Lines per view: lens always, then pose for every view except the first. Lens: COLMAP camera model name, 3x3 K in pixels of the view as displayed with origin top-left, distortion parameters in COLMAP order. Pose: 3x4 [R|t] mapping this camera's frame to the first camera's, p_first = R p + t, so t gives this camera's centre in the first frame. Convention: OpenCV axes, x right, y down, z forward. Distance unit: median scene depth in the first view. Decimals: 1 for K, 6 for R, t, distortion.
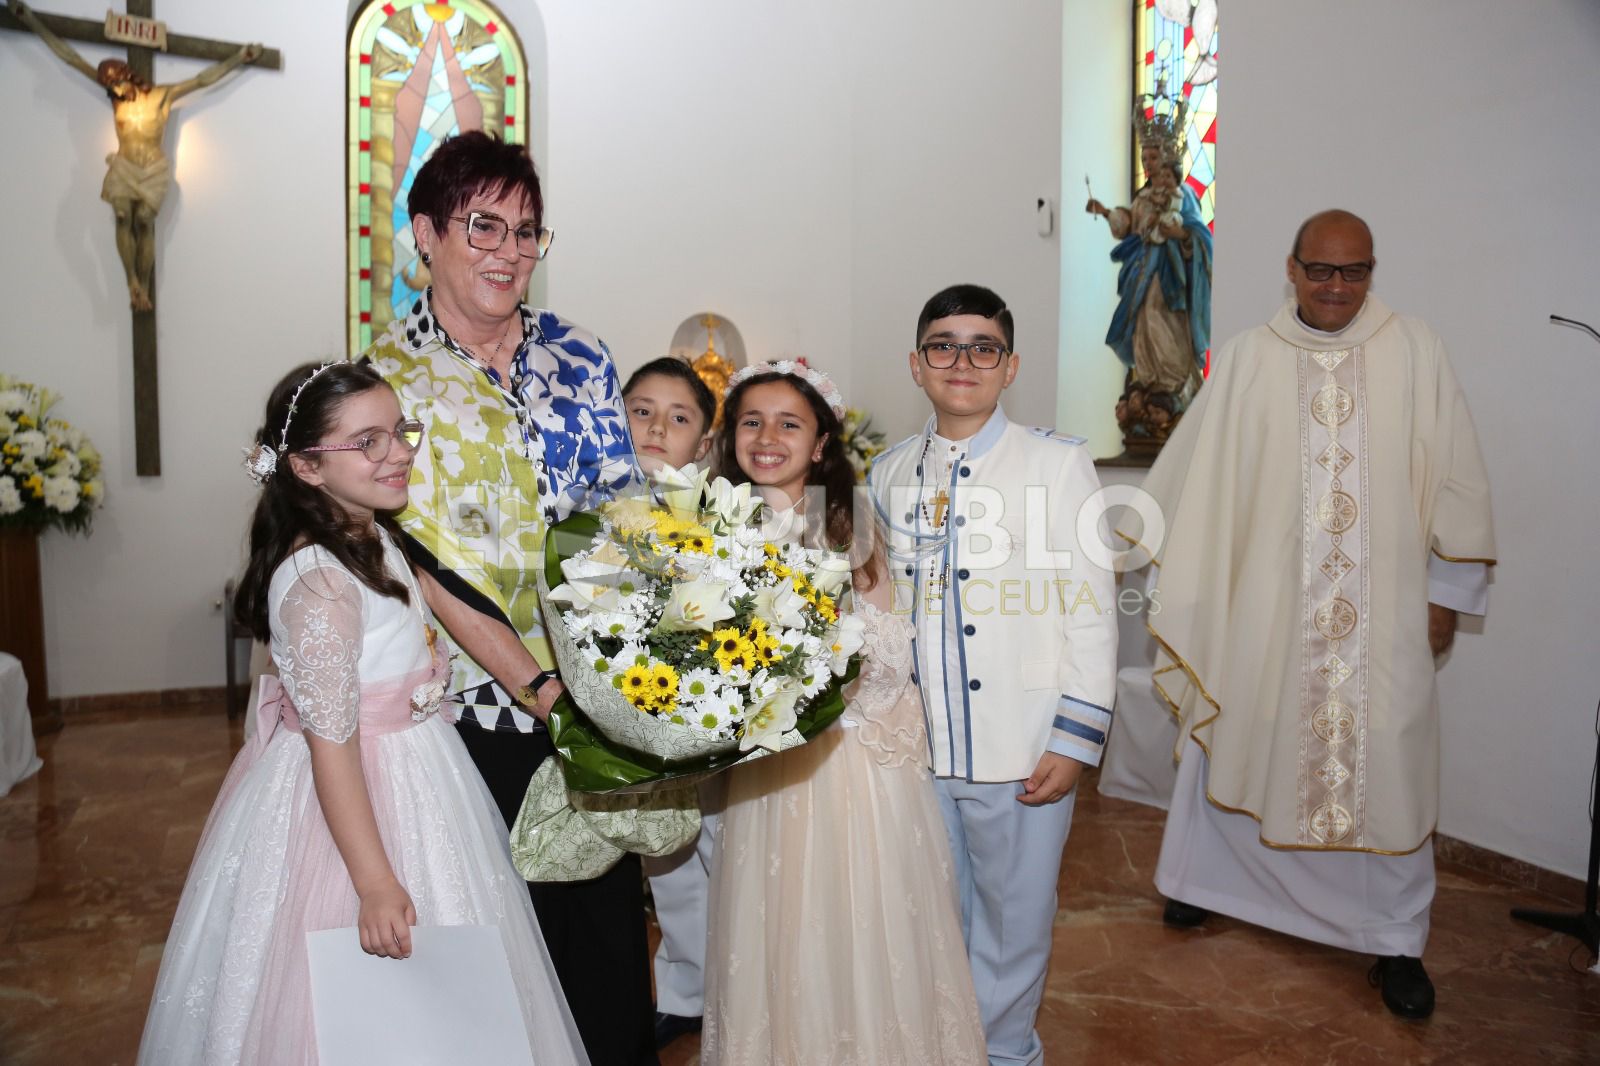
lens RADIAL K [[1086.6, 0, 793.2], [0, 1086.6, 530.8], [0, 0, 1]] dist [-0.105481, 0.064822]
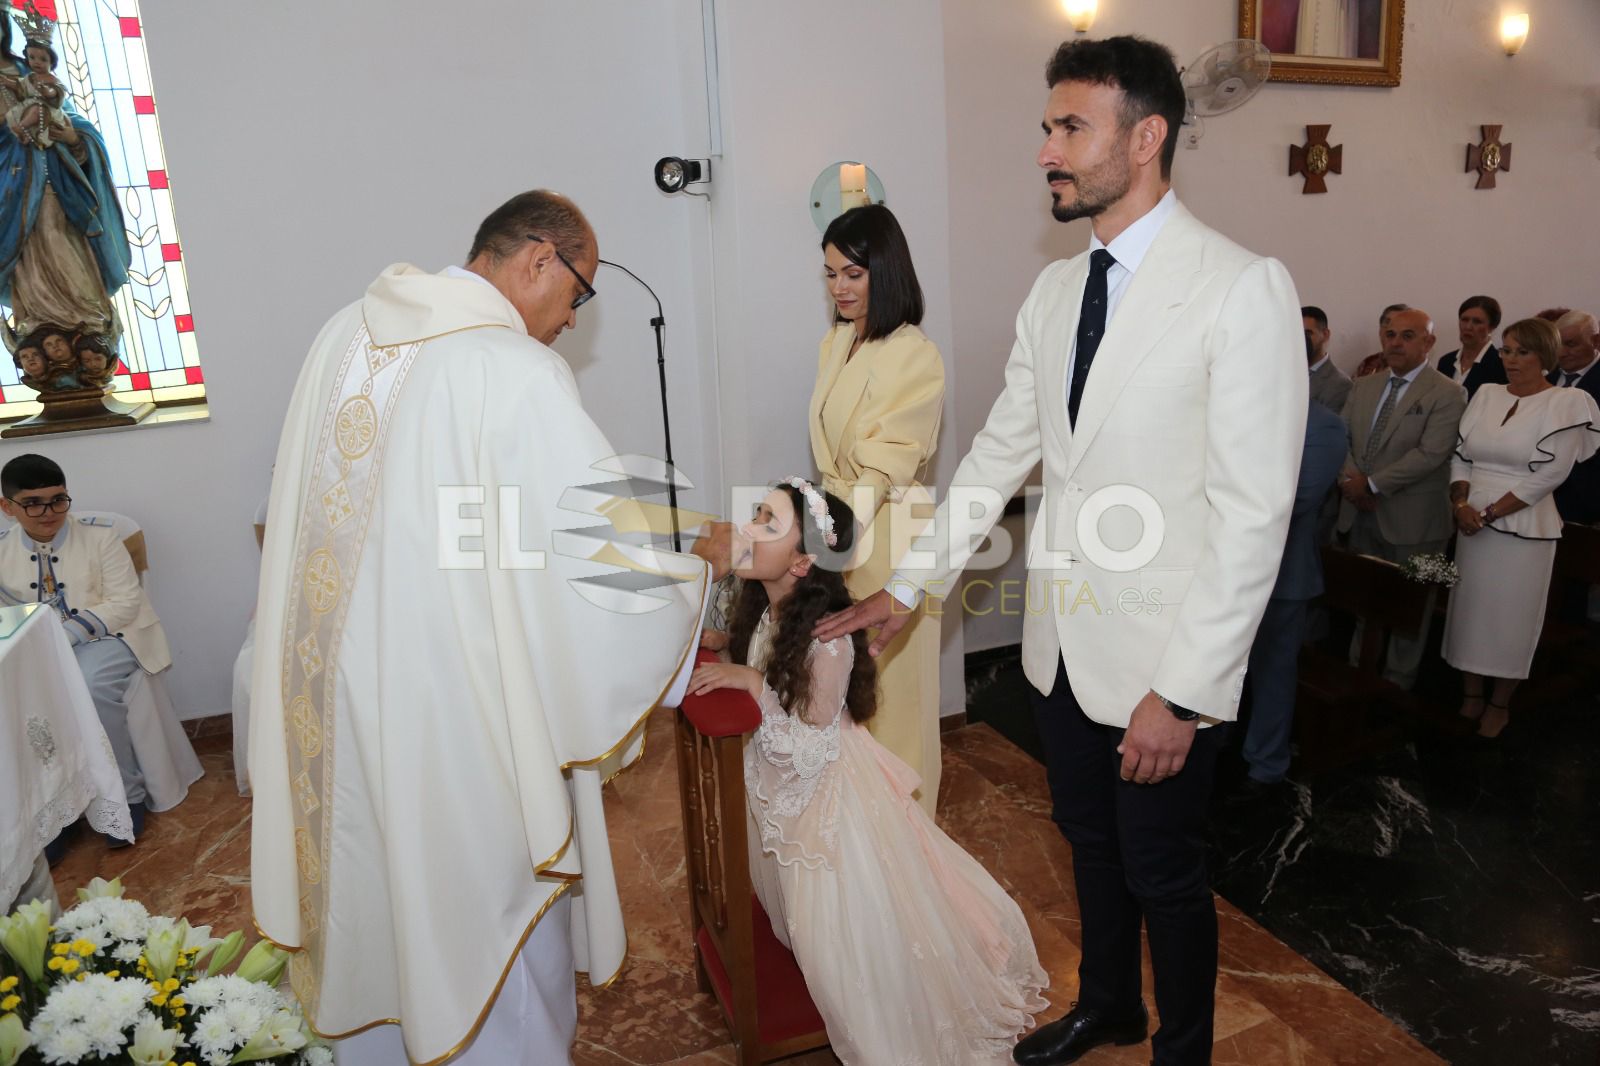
lens RADIAL K [[1207.3, 0, 783.6], [0, 1207.3, 527.1], [0, 0, 1]] dist [-0.084722, 0.088165]
pose [[0.098985, -0.278705, 0.955262, -0.486134], [0.127112, 0.955654, 0.265648, -0.152908], [-0.986937, 0.095130, 0.130022, 0.351482]]
